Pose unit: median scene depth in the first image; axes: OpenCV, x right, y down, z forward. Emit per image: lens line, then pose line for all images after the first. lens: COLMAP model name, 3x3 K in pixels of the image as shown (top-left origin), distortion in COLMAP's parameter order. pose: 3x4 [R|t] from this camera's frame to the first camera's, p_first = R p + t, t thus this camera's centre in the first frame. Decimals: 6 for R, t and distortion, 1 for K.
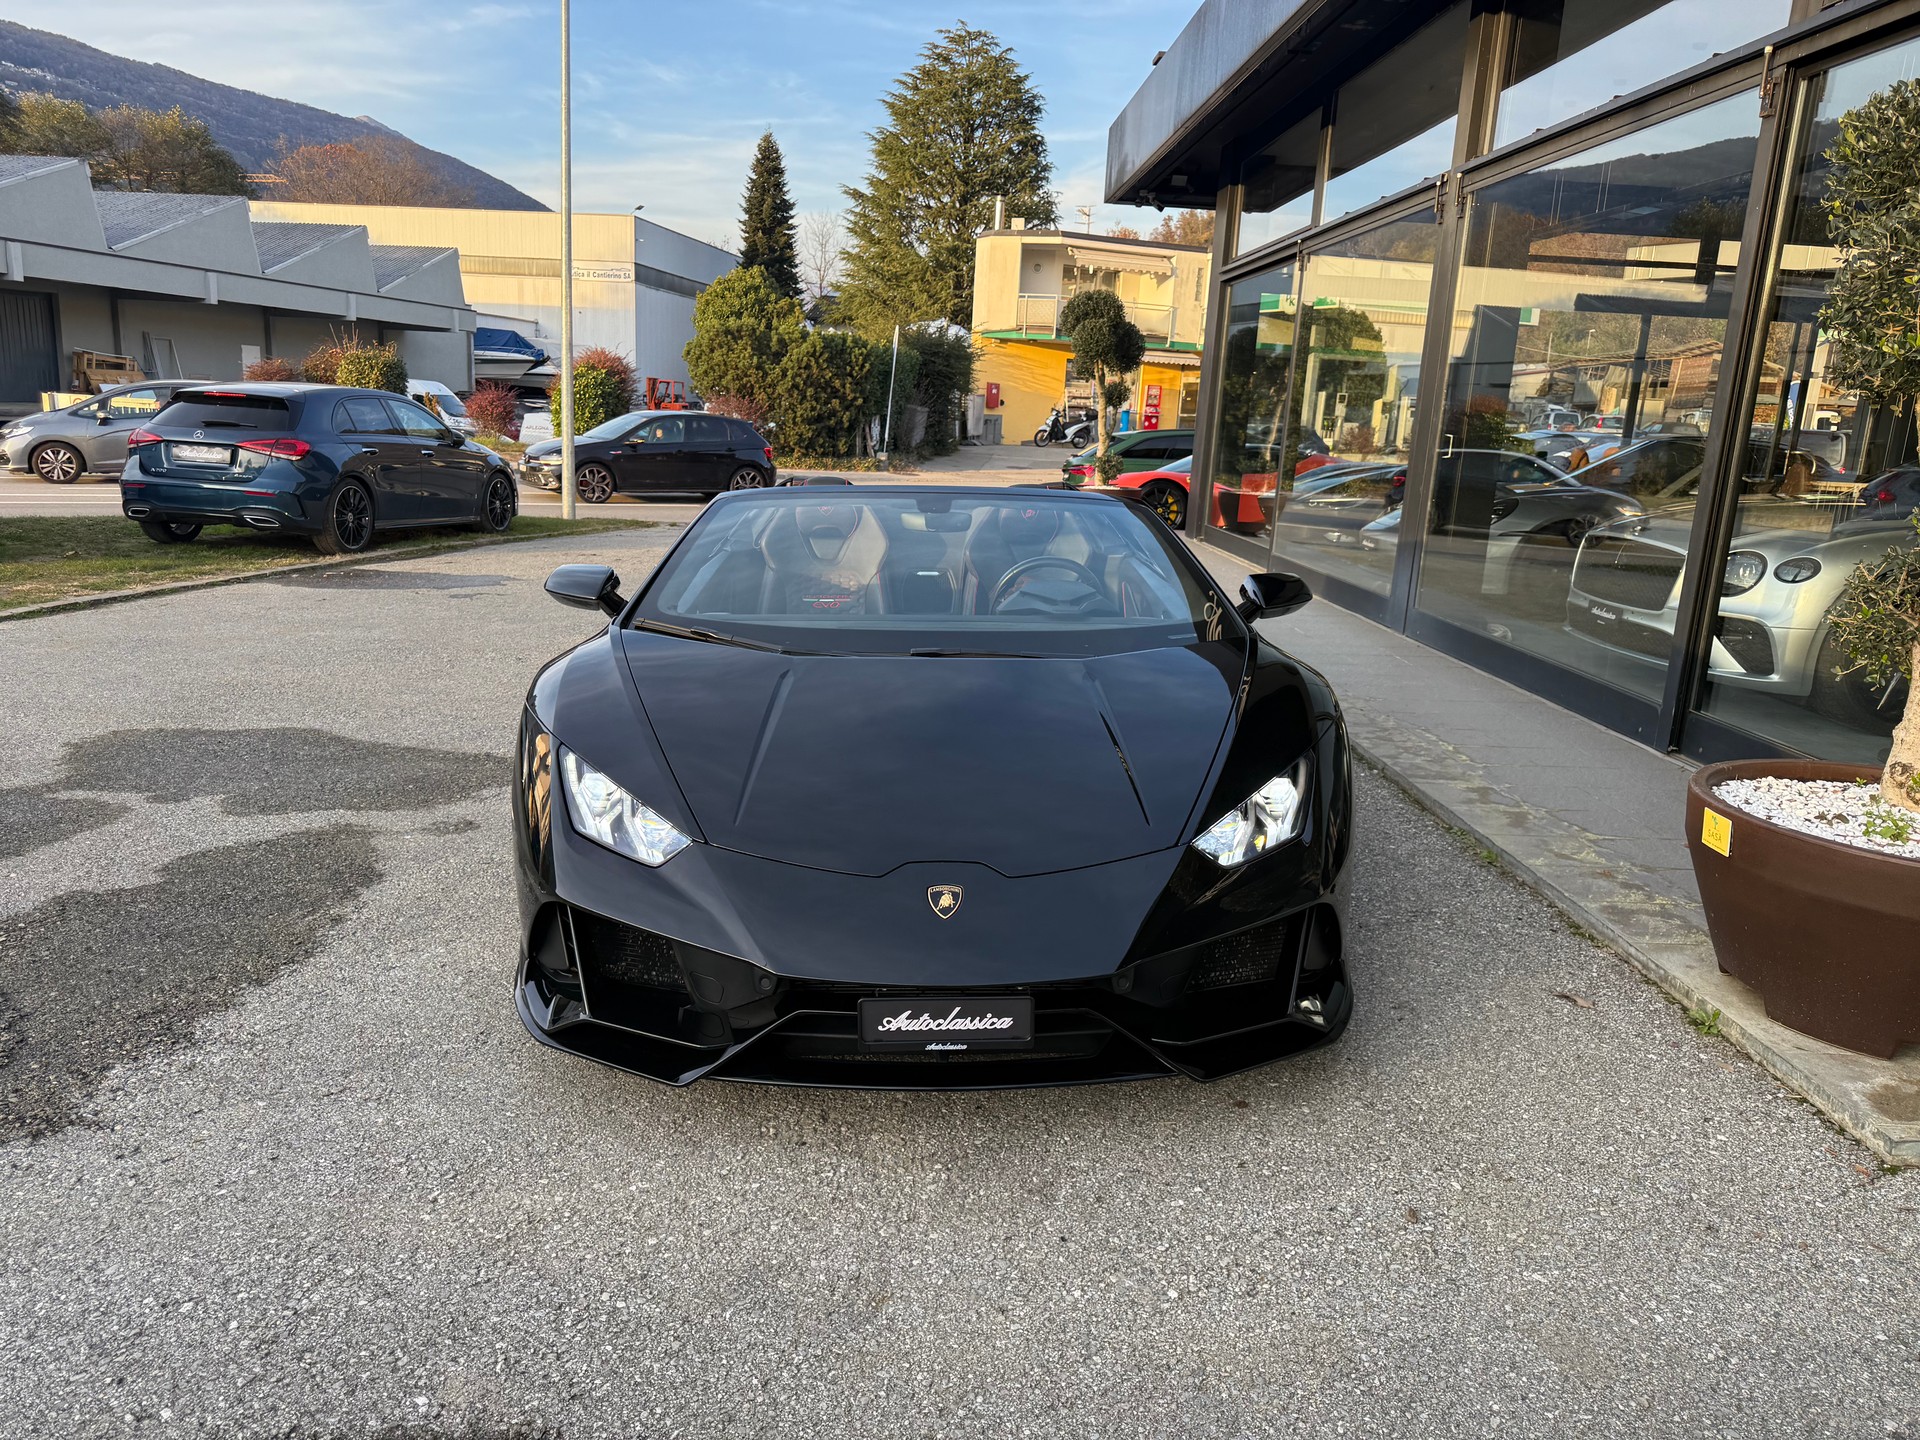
lens RADIAL K [[1366.4, 0, 952.1], [0, 1366.4, 726.5], [0, 0, 1]] dist [0.026343, -0.032281]
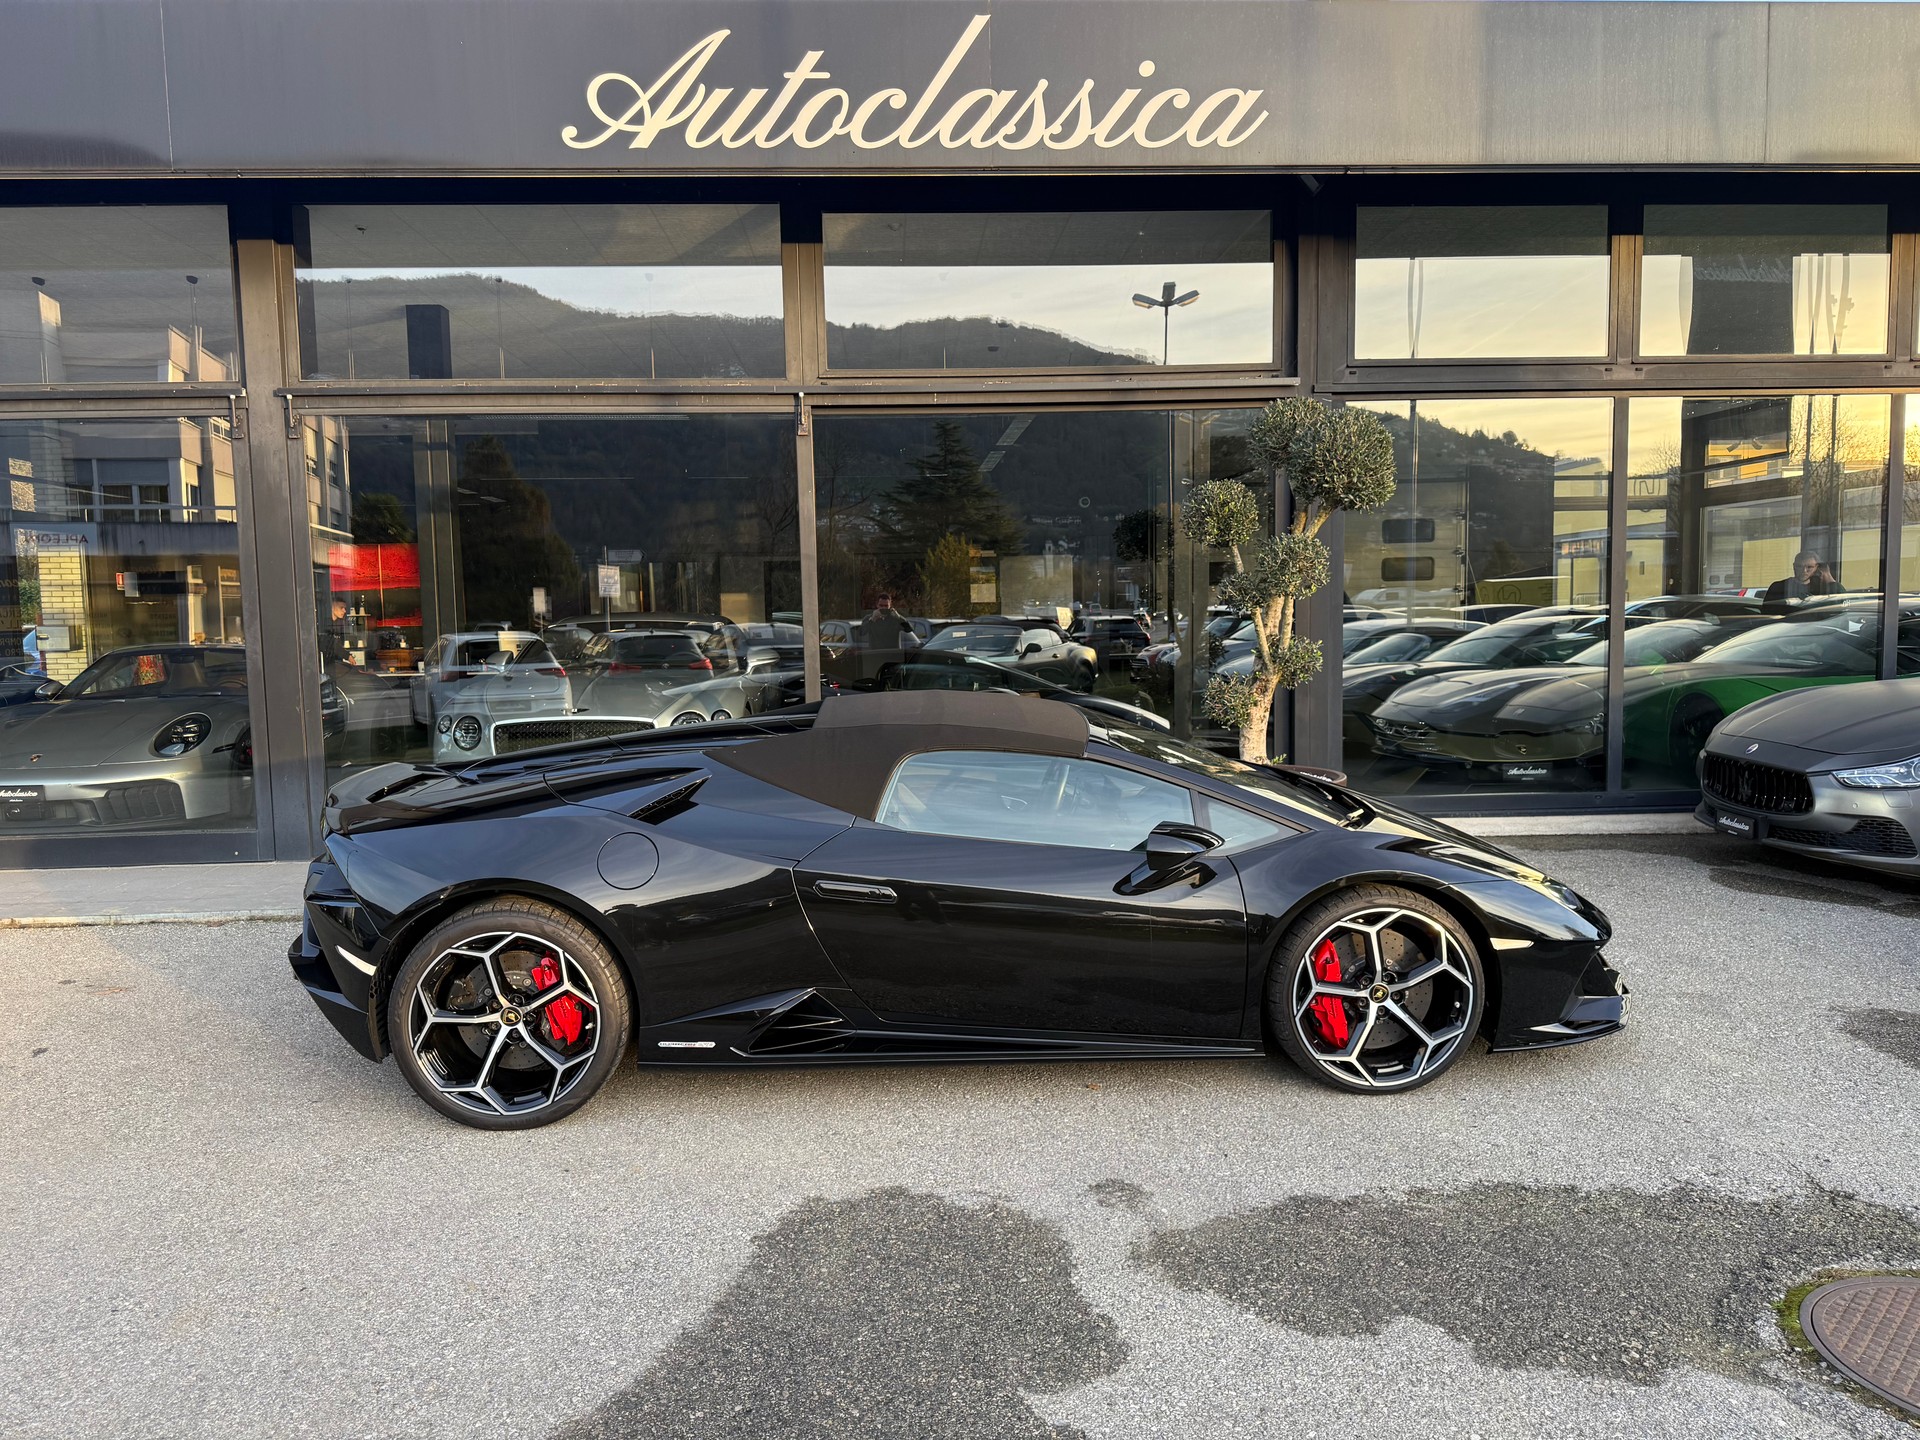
lens RADIAL K [[1366.4, 0, 963.0], [0, 1366.4, 726.6], [0, 0, 1]] dist [0.026343, -0.032281]
pose [[-0.025937, -0.138360, 0.990042, -1.118133], [0.246685, 0.958862, 0.140465, -0.328101], [-0.968749, 0.247872, 0.009262, 0.995169]]
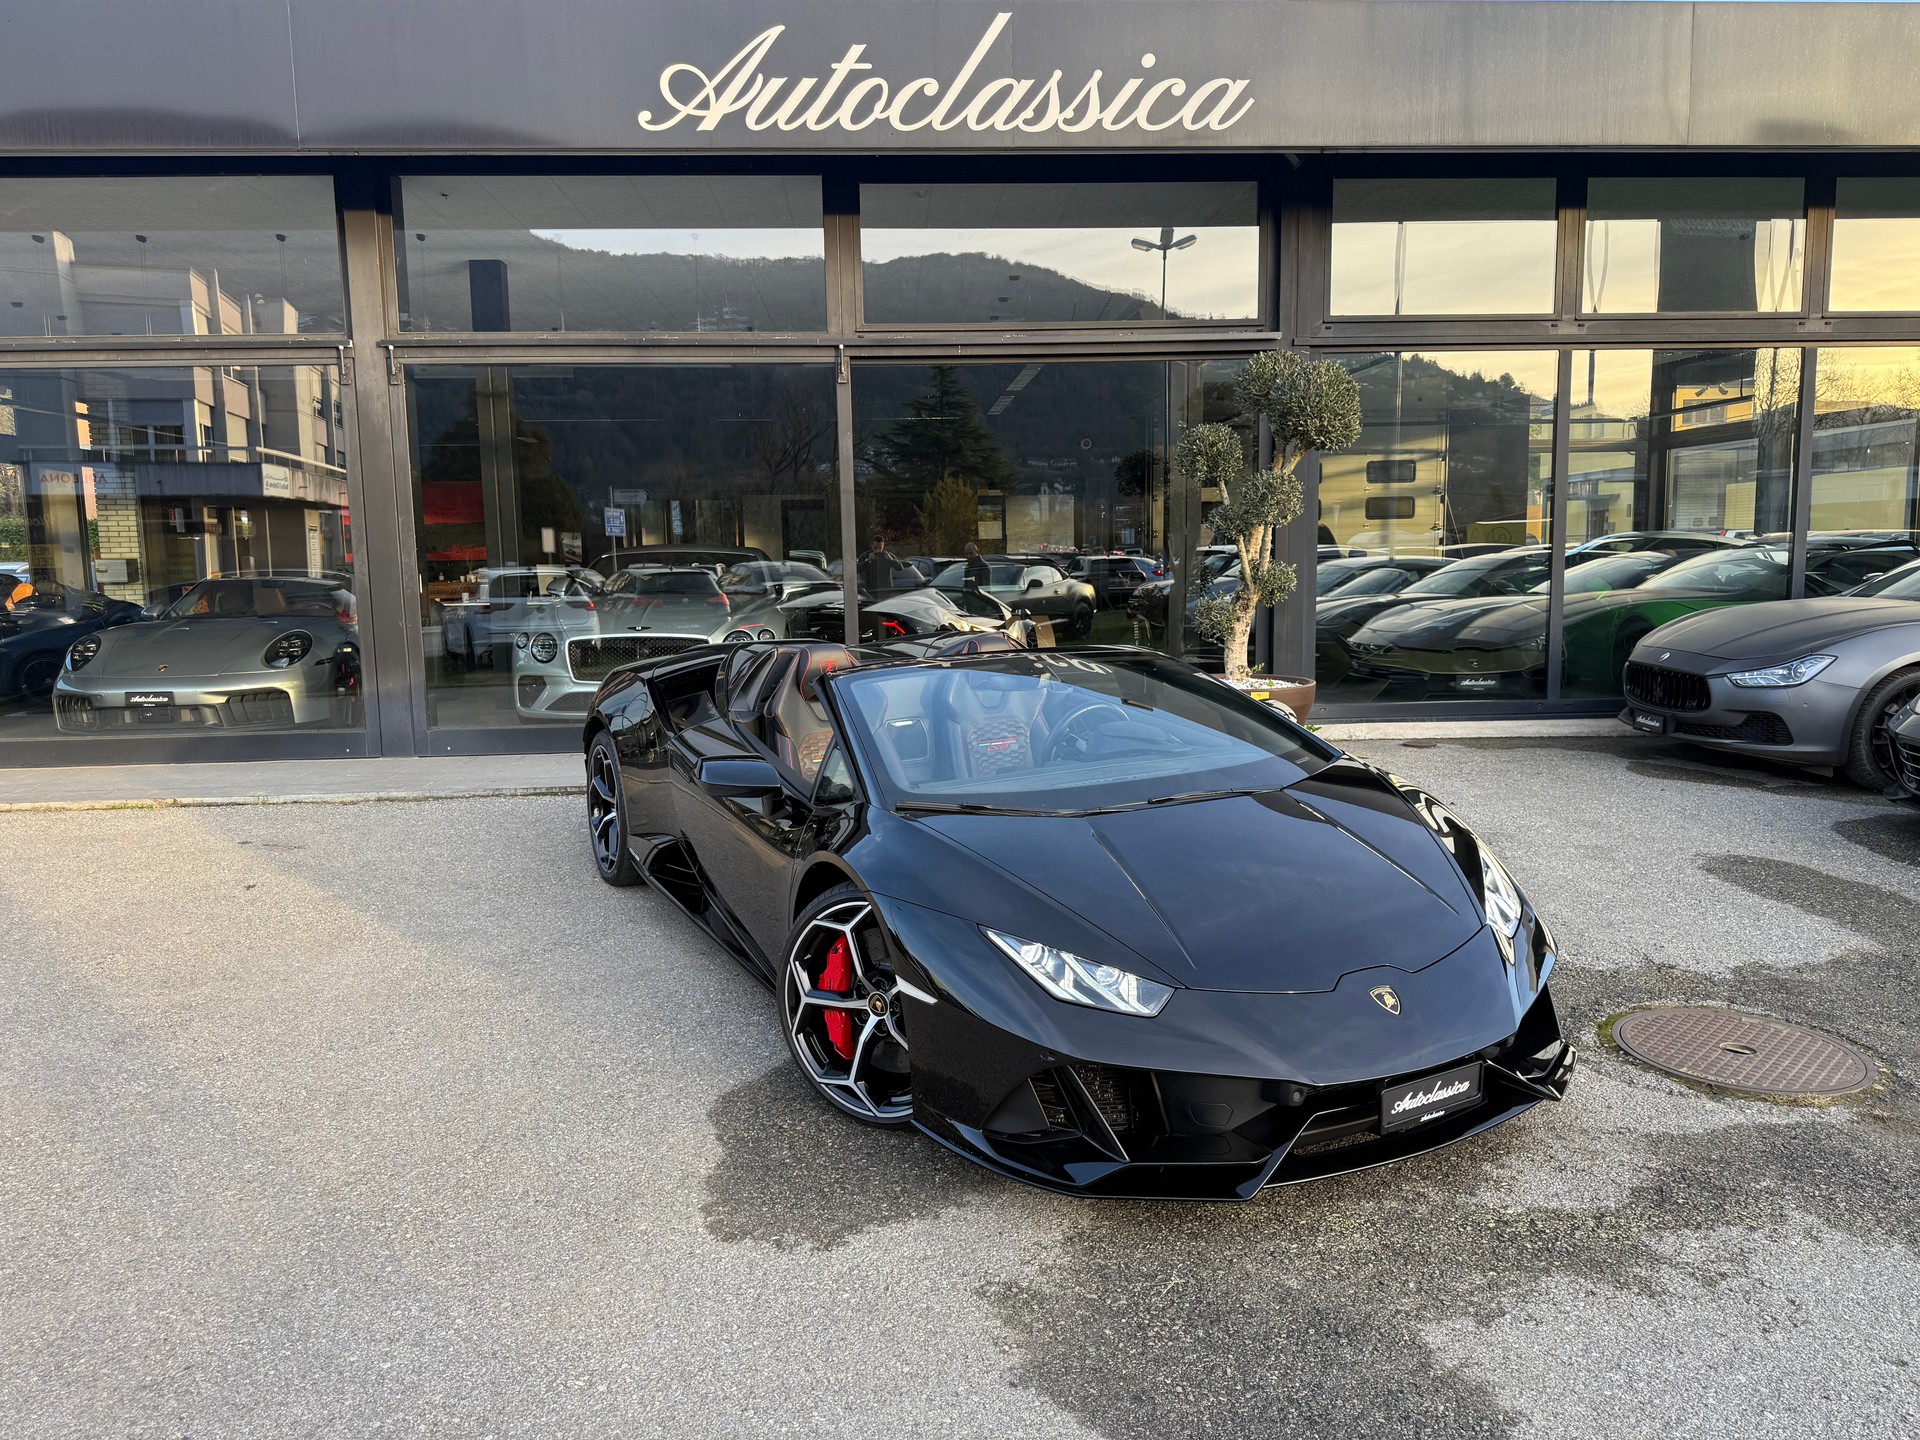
lens RADIAL K [[1366.4, 0, 964.9], [0, 1366.4, 725.9], [0, 0, 1]] dist [0.026343, -0.032281]
pose [[-0.030914, -0.178105, 0.983526, -1.372842], [0.244913, 0.952650, 0.180212, -0.330232], [-0.969052, 0.246449, 0.014170, 1.040074]]
